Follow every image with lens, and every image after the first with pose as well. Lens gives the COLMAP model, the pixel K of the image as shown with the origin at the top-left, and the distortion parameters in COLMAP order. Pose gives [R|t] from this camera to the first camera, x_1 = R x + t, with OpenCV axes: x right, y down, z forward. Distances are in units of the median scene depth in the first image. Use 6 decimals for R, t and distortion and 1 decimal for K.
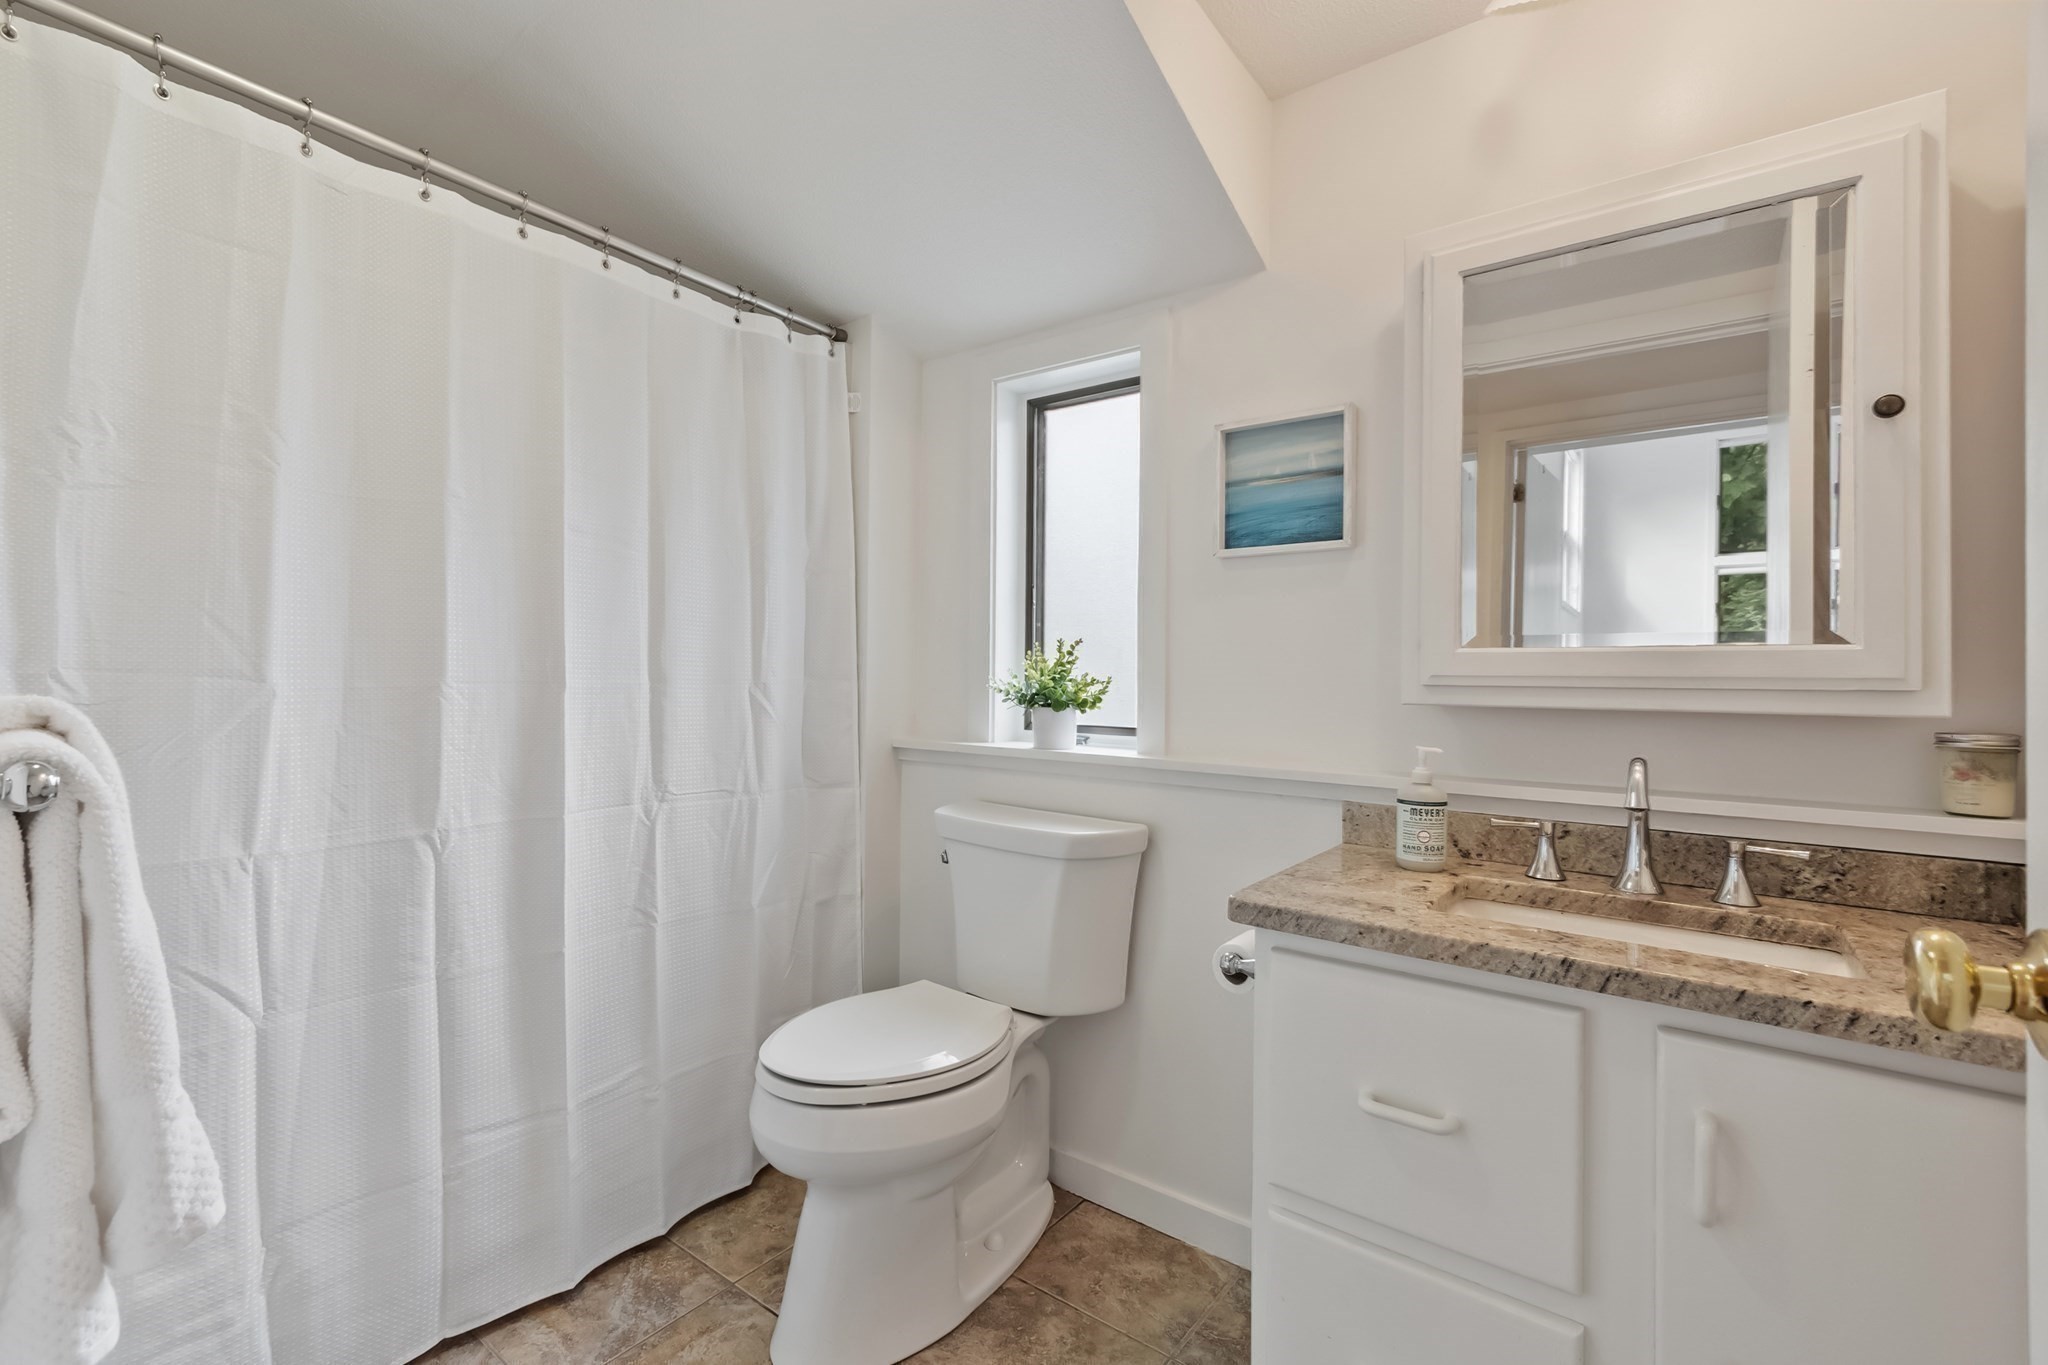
lens RADIAL K [[903.8, 0, 971.0], [0, 903.8, 697.5], [0, 0, 1]] dist [0.001548, -0.000137]
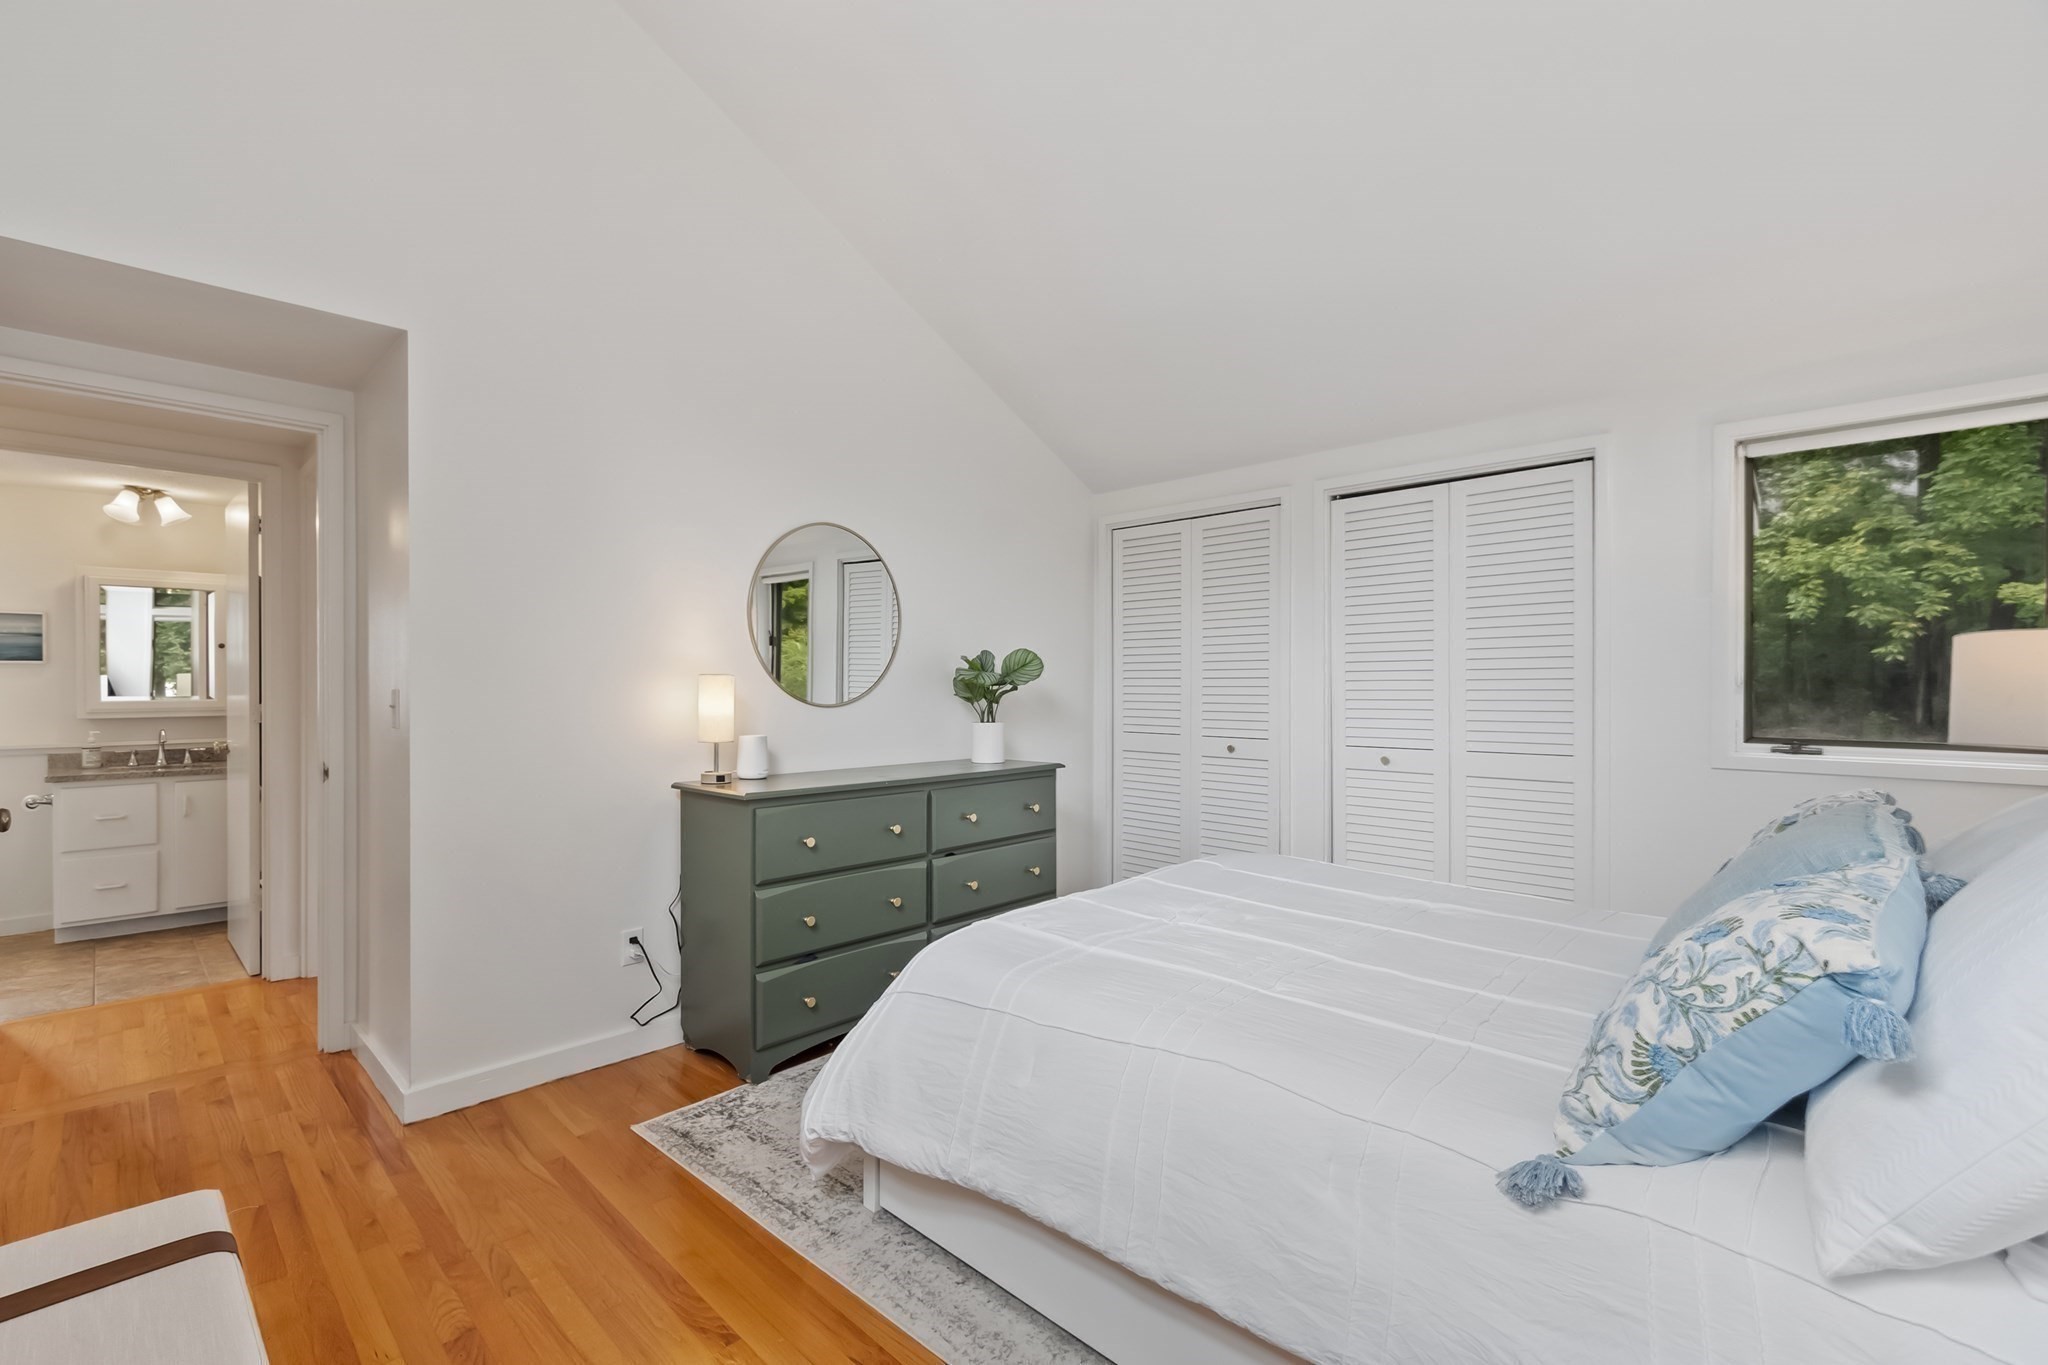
lens RADIAL K [[889.4, 0, 951.2], [0, 889.4, 677.3], [0, 0, 1]] dist [-0.002266, -0.000373]
pose [[0.139748, 0.004243, 0.990178, -2.236710], [0.030472, 0.999499, -0.008584, -0.016811], [-0.989718, 0.031373, 0.139548, -2.523590]]
